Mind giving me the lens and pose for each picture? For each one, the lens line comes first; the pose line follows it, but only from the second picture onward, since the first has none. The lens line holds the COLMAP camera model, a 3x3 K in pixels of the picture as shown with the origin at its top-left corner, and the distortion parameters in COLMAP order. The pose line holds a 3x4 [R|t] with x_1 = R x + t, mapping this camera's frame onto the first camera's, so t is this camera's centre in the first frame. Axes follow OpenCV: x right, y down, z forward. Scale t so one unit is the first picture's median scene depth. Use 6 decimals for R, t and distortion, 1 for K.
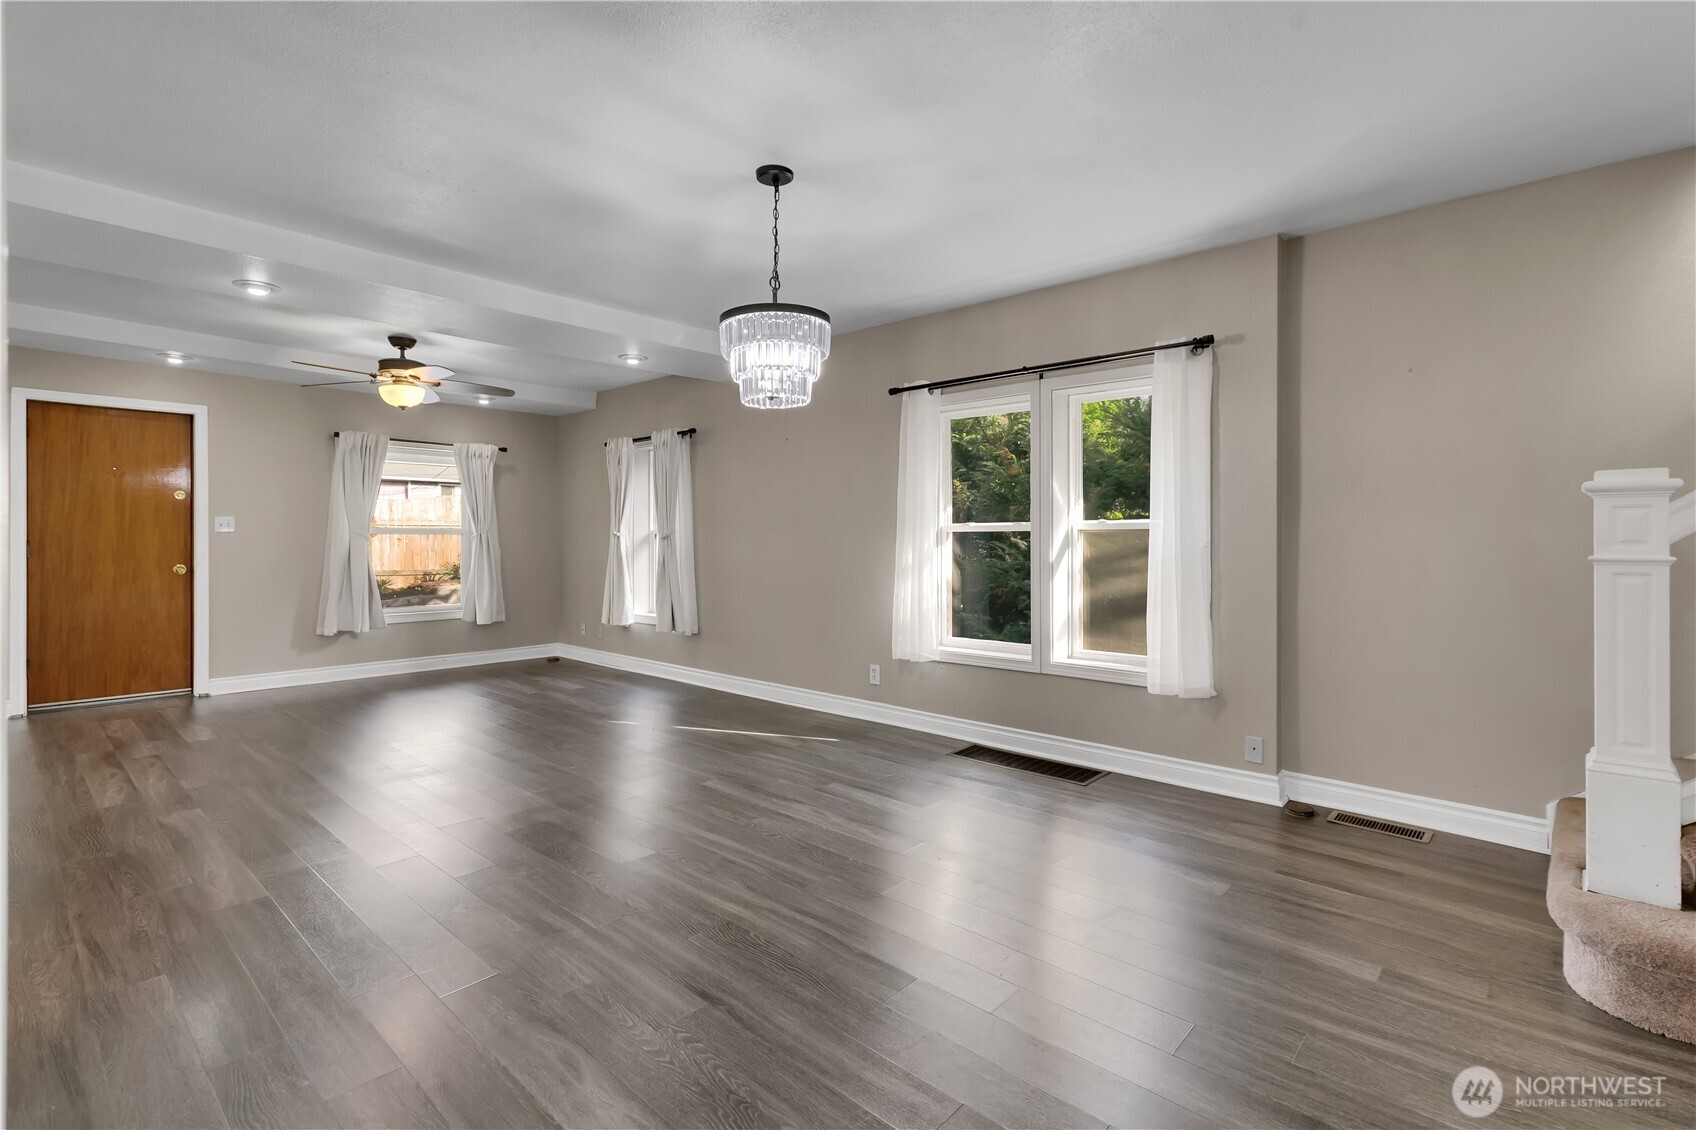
lens RADIAL K [[801.2, 0, 847.0], [0, 801.2, 536.8], [0, 0, 1]] dist [0.000314, 0.000297]
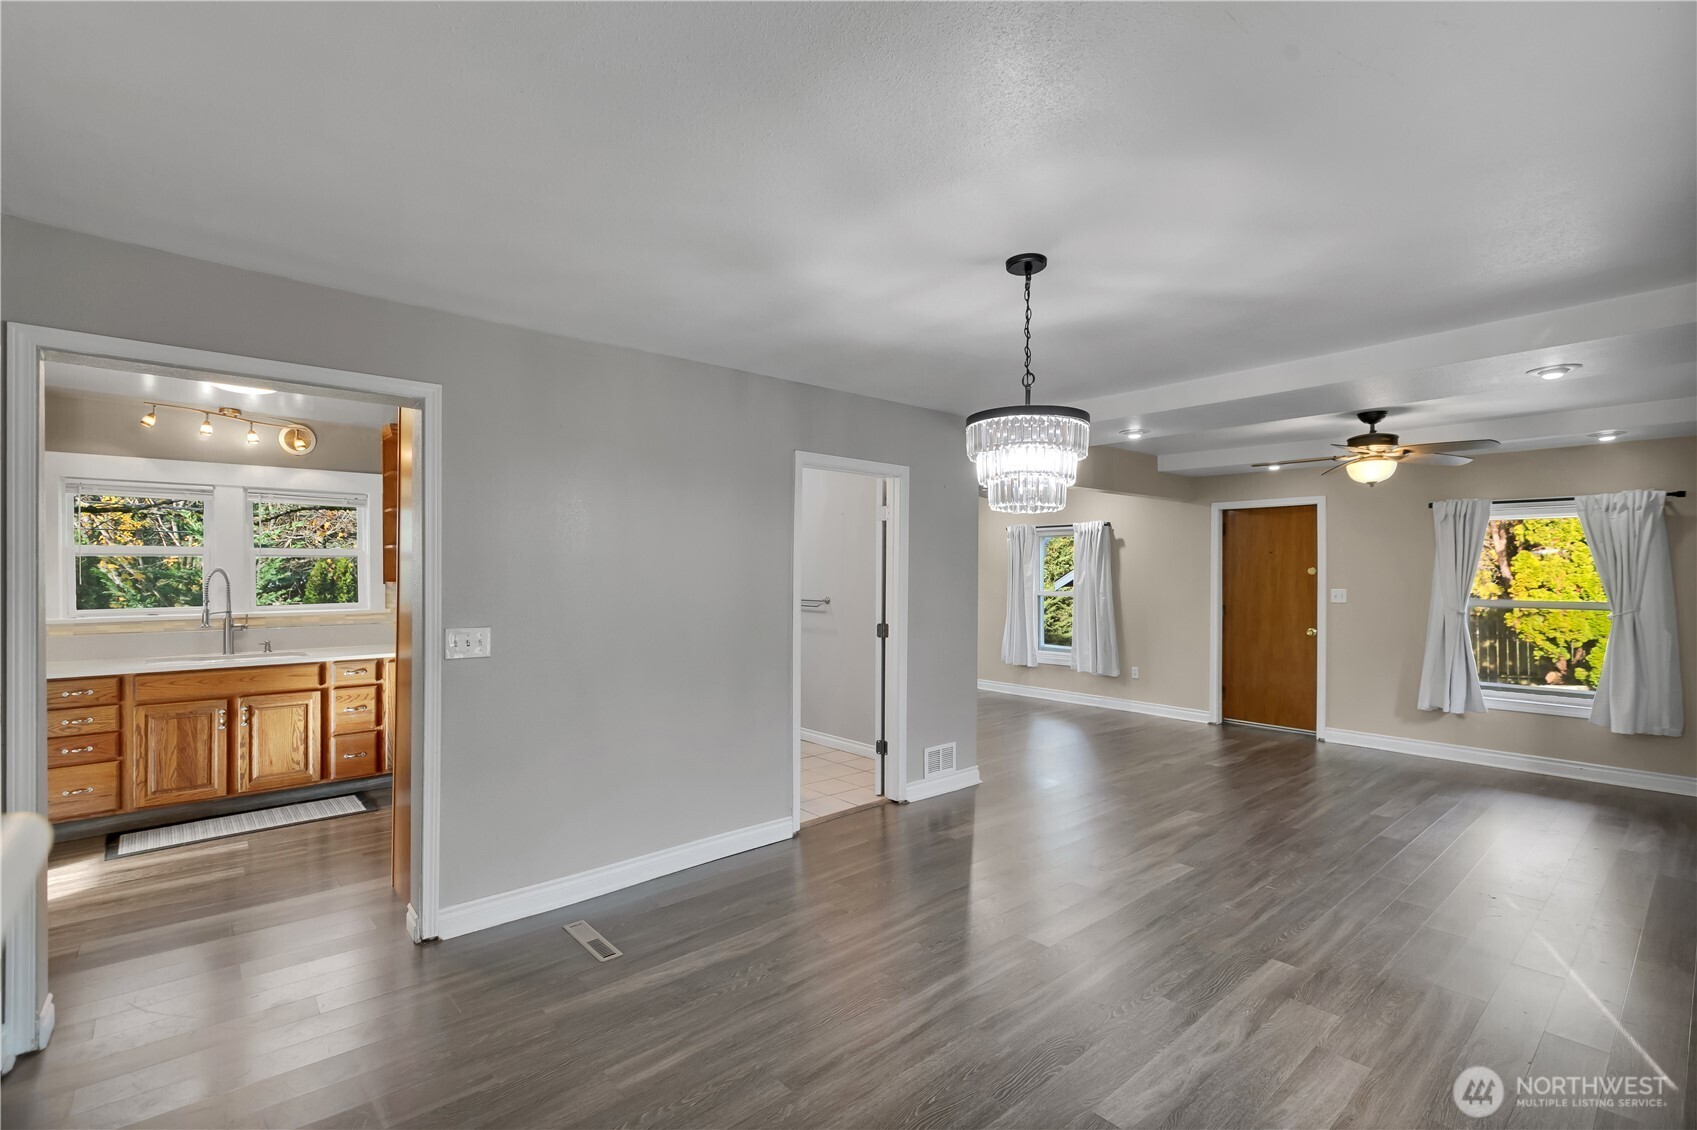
lens RADIAL K [[752.8, 0, 851.5], [0, 752.8, 575.1], [0, 0, 1]] dist [-0.002241, -0.000386]
pose [[-0.108613, -0.001434, -0.994083, 0.417803], [-0.002110, 0.999997, -0.001212, -0.047263], [0.994082, 0.001965, -0.108616, 0.469834]]
